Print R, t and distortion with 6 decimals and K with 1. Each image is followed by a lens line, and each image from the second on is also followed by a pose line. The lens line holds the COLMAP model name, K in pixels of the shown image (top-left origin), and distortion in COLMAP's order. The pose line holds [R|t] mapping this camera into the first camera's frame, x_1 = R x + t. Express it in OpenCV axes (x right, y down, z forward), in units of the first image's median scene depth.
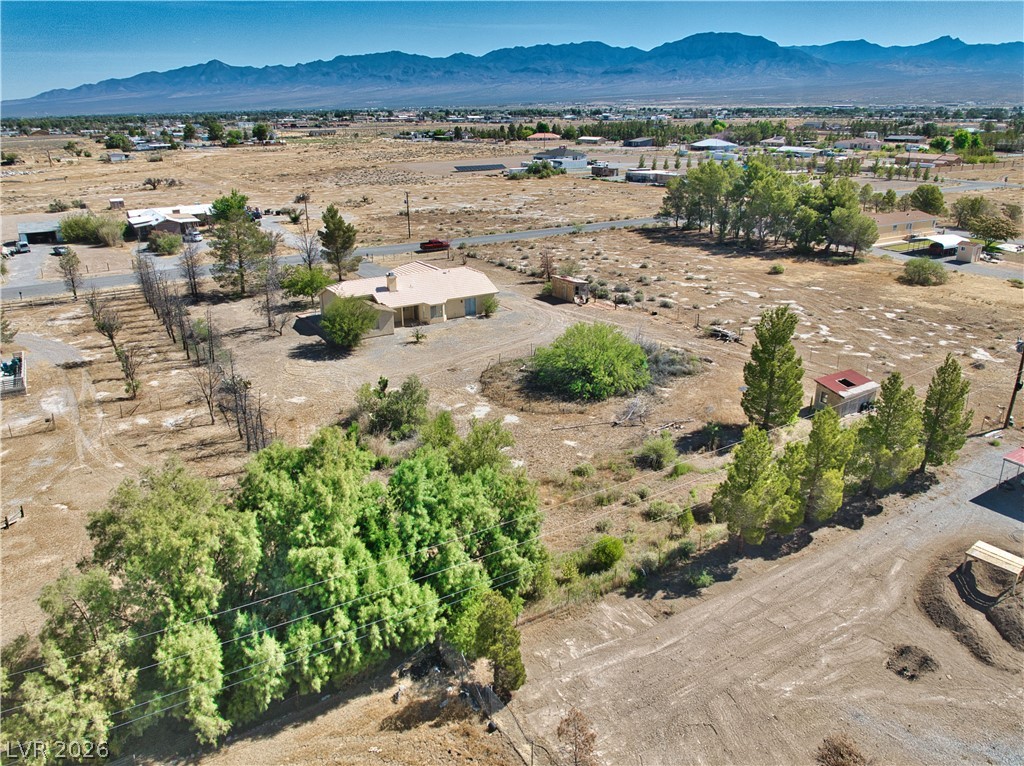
lens RADIAL K [[747.0, 0, 510.0], [0, 747.0, 391.0], [0, 0, 1]] dist [-0.029226, -0.012872]
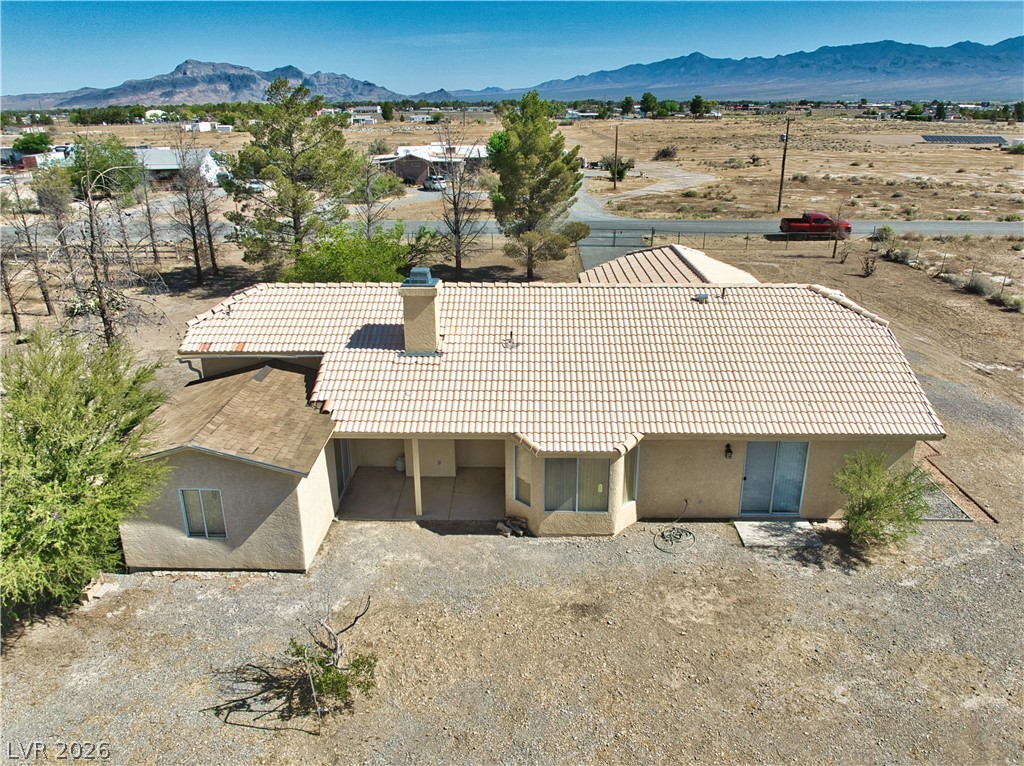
lens RADIAL K [[747.0, 0, 511.0], [0, 747.0, 410.7], [0, 0, 1]] dist [-0.029226, -0.012872]
pose [[0.842172, 0.208019, -0.497469, -0.015737], [-0.190646, 0.977871, 0.086155, -0.136481], [0.504382, 0.022283, 0.863193, 0.790924]]
